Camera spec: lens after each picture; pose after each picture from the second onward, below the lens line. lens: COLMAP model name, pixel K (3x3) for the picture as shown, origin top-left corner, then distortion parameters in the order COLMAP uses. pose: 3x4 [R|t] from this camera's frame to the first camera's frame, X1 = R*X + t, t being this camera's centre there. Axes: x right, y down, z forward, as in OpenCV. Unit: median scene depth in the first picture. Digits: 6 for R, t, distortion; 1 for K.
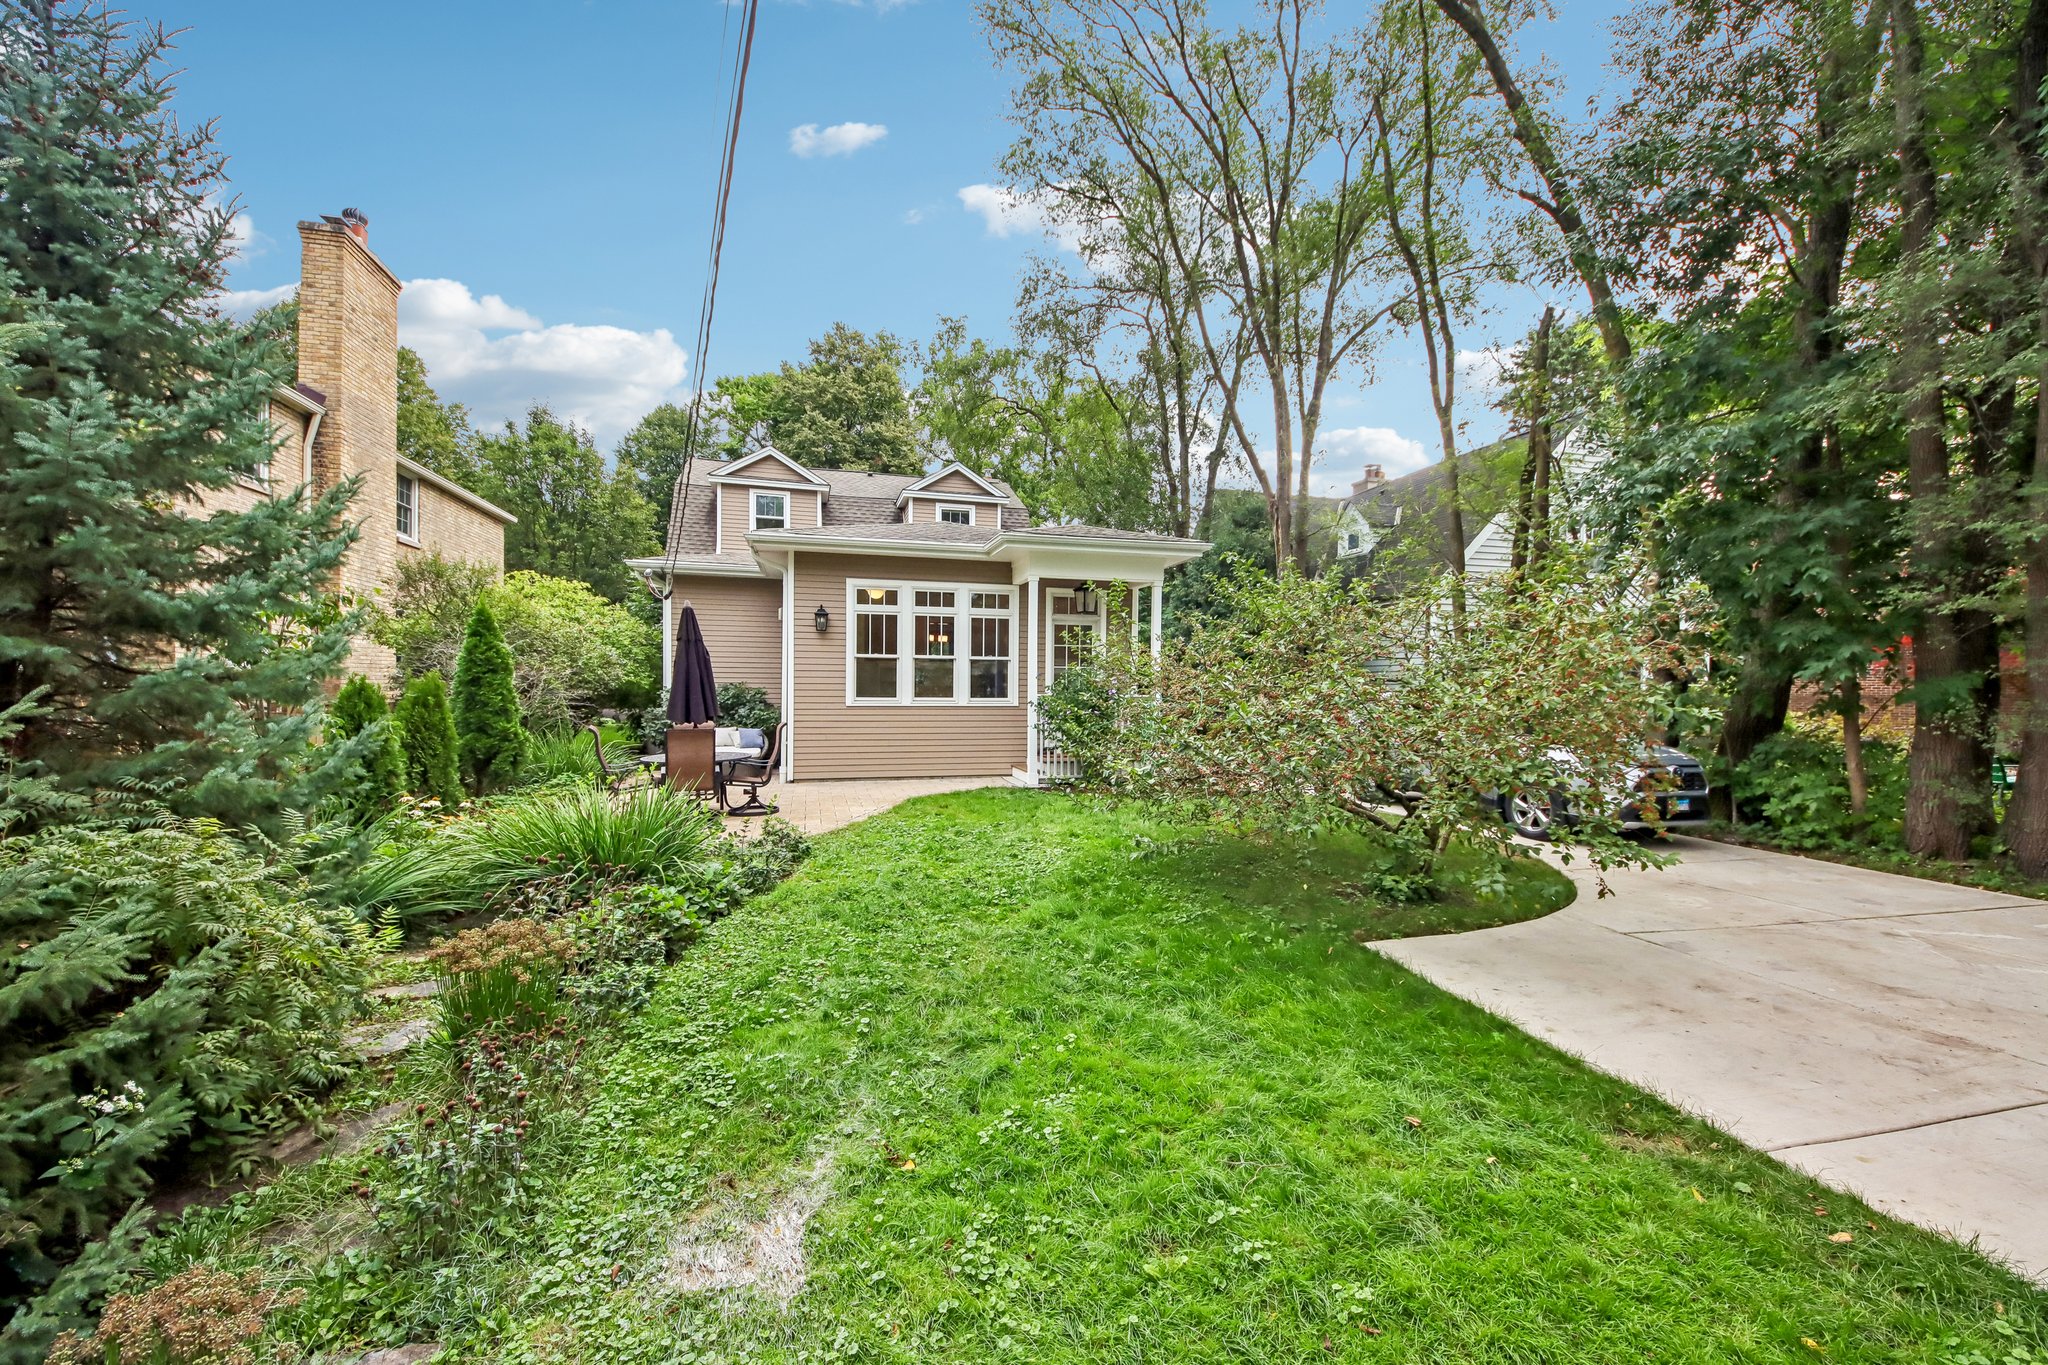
lens RADIAL K [[781.8, 0, 1026.1], [0, 781.8, 703.7], [0, 0, 1]] dist [-0.013499, -0.003386]
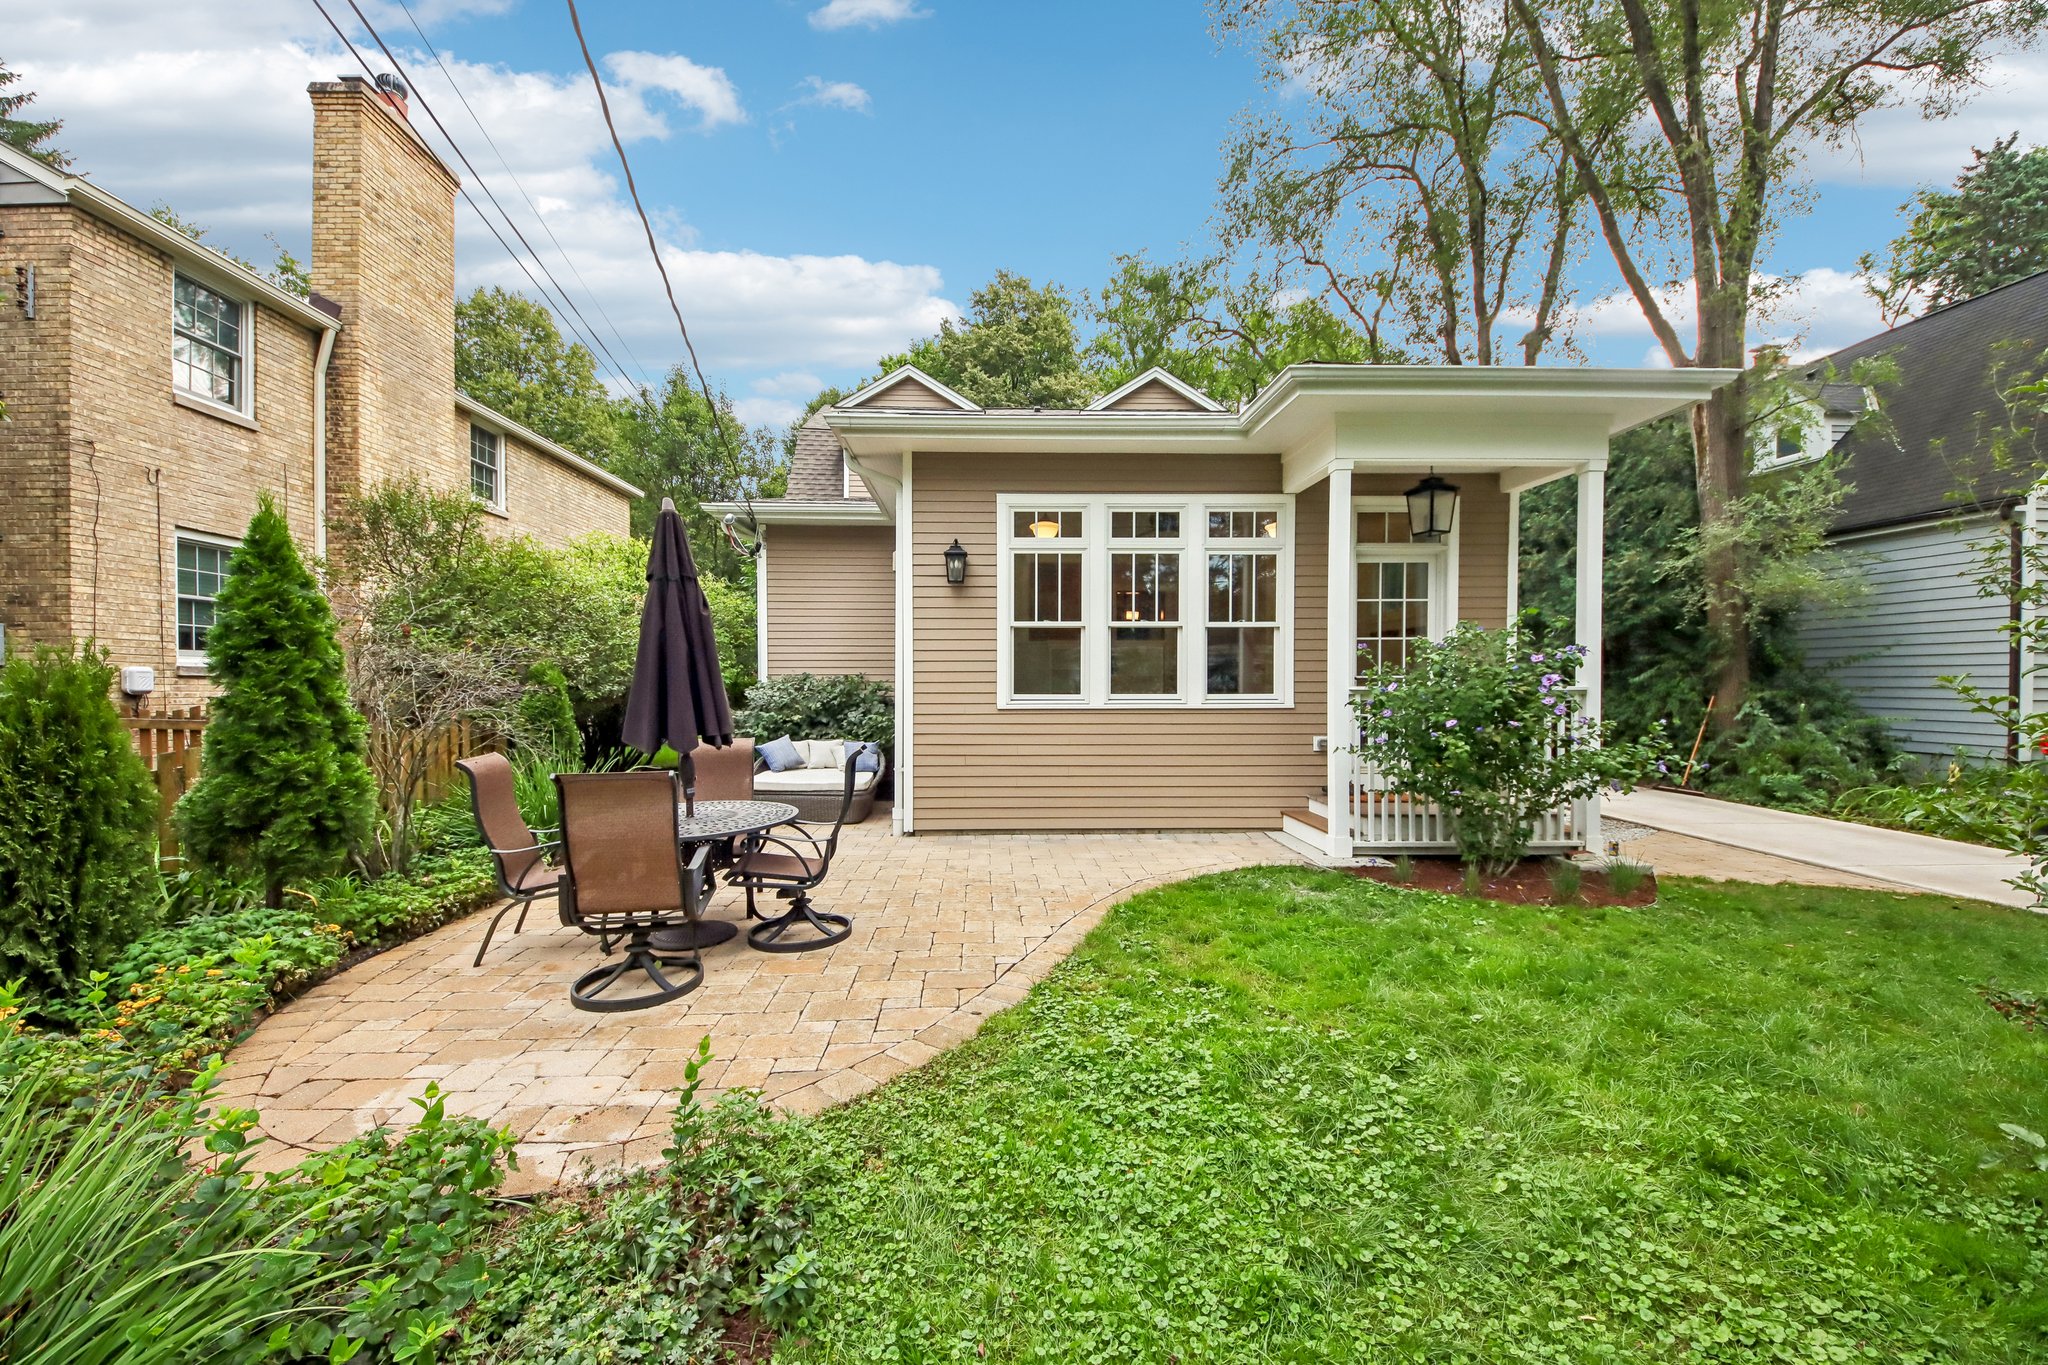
lens RADIAL K [[781.8, 0, 1033.8], [0, 781.8, 695.6], [0, 0, 1]] dist [-0.013499, -0.003386]
pose [[0.979070, -0.003727, -0.203489, -0.078547], [0.002780, 0.999984, -0.004942, -0.003879], [0.203504, 0.004273, 0.979065, 0.405316]]
